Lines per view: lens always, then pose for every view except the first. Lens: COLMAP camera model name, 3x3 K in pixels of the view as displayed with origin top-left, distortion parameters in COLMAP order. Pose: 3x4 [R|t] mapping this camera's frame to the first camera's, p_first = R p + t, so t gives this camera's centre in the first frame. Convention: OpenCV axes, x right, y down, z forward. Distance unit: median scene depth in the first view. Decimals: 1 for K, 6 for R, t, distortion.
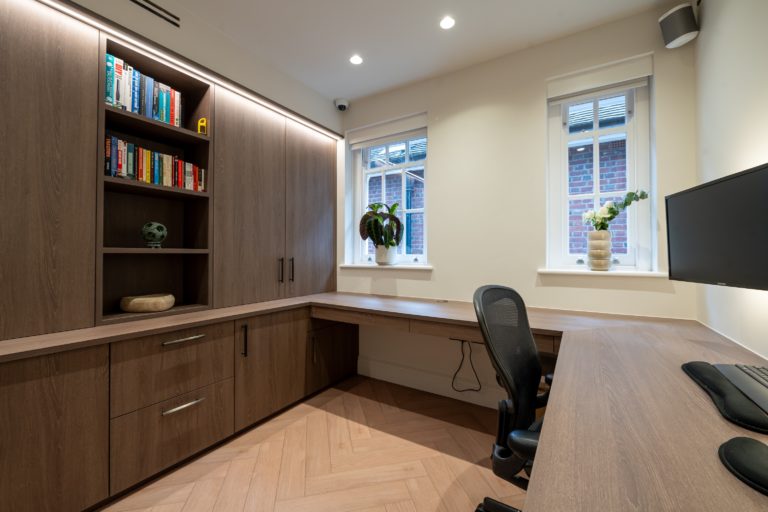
lens RADIAL K [[315.9, 0, 387.7], [0, 315.9, 252.0], [0, 0, 1]] dist [-0.003328, -0.000542]
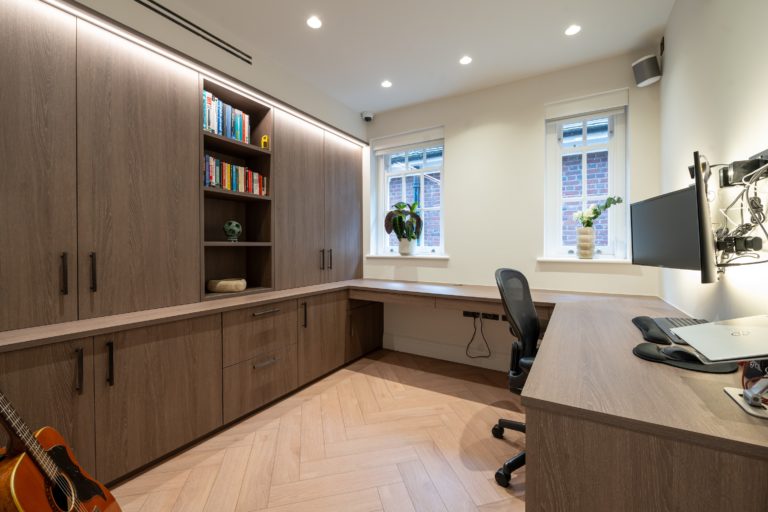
lens RADIAL K [[328.5, 0, 381.1], [0, 328.5, 249.0], [0, 0, 1]] dist [-0.002569, -0.000409]
pose [[0.999980, -0.002094, 0.006028, -0.147540], [0.001986, 0.999839, 0.017827, -0.005198], [-0.006065, -0.017814, 0.999823, -0.292060]]
